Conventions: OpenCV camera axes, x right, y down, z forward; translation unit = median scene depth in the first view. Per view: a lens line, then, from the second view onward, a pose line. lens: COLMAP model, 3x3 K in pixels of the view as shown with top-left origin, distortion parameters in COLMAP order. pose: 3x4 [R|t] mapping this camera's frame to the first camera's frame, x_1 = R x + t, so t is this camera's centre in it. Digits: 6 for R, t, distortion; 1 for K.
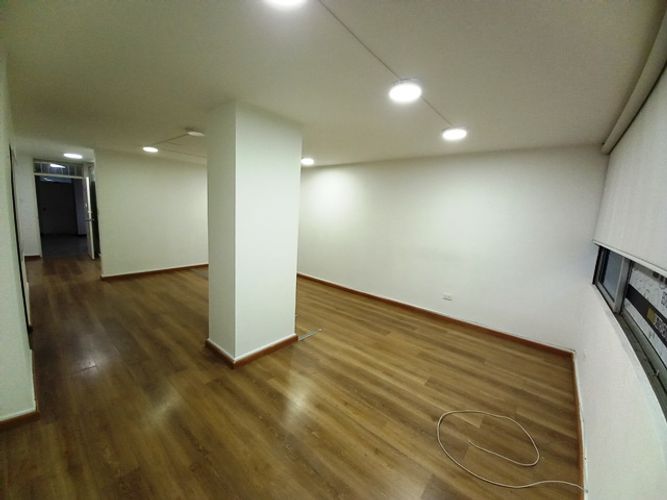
lens RADIAL K [[261.4, 0, 331.8], [0, 261.4, 248.7], [0, 0, 1]] dist [0.003167, -0.009969]
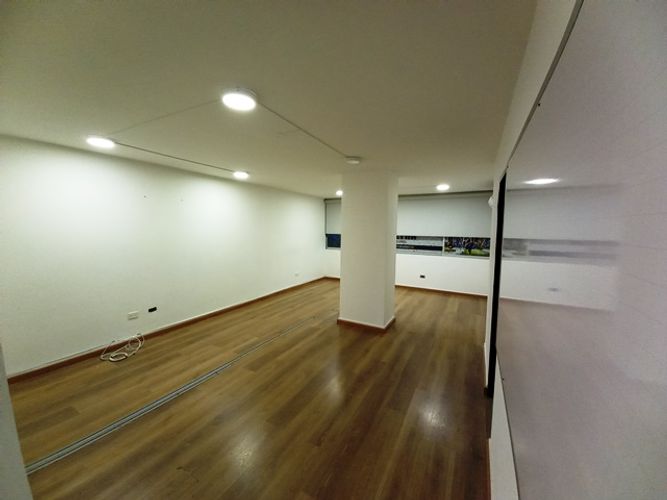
lens RADIAL K [[261.4, 0, 330.6], [0, 261.4, 247.1], [0, 0, 1]] dist [0.013835, -0.008366]
pose [[-0.199015, -0.134029, 0.970788, -1.349677], [0.118779, 0.980001, 0.159652, -0.256245], [-0.972772, 0.147082, -0.179115, 1.157367]]
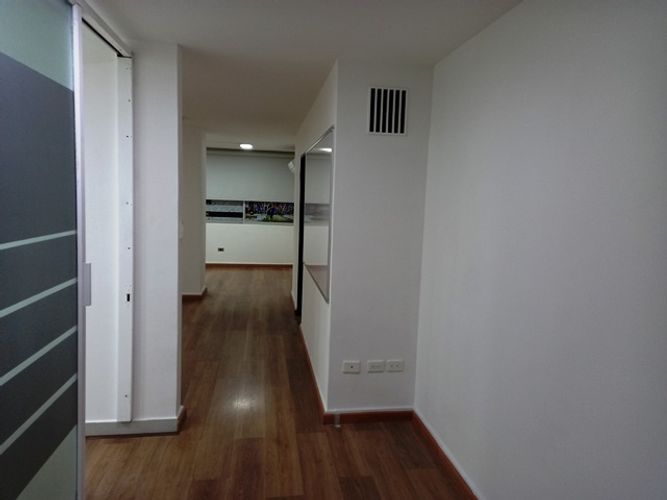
lens RADIAL K [[477.1, 0, 334.8], [0, 477.1, 245.7], [0, 0, 1]] dist [0.107750, -0.099313]
pose [[-0.754469, -0.151205, 0.638681, -1.970805], [0.014379, 0.969060, 0.246408, -0.374933], [-0.656178, 0.195091, -0.728951, 1.803969]]
